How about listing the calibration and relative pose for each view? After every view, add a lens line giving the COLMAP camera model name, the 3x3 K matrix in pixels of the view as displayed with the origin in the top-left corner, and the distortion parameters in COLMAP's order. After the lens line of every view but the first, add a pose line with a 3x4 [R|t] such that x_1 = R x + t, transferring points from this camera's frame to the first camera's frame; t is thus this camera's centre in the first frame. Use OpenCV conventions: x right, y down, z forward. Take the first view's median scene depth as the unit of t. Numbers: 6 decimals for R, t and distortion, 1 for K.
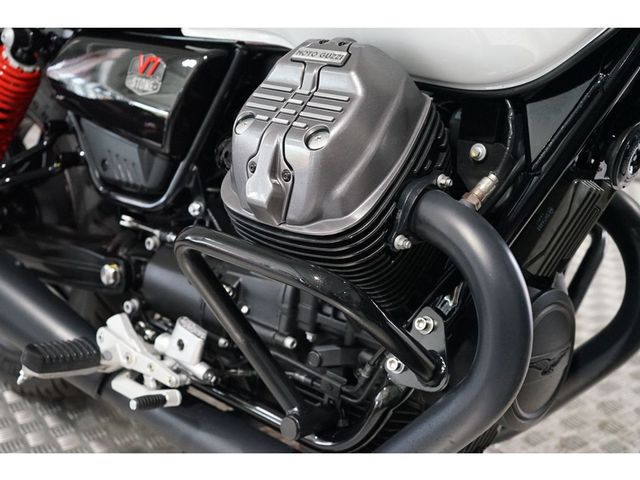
lens RADIAL K [[825.3, 0, 323.7], [0, 825.3, 234.4], [0, 0, 1]] dist [0.006944, 0.000000]
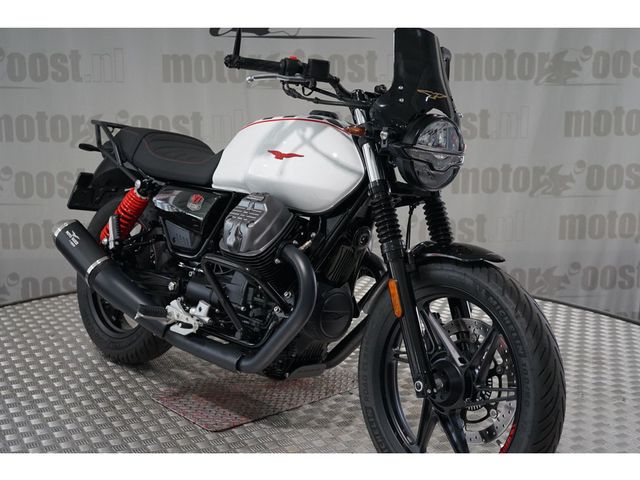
lens RADIAL K [[825.3, 0, 303.9], [0, 825.3, 237.4], [0, 0, 1]] dist [0.006944, 0.000000]
pose [[0.996392, 0.053599, -0.065810, 0.288762], [-0.063977, 0.983817, -0.167365, 0.316217], [0.055774, 0.170972, 0.983696, -1.458093]]
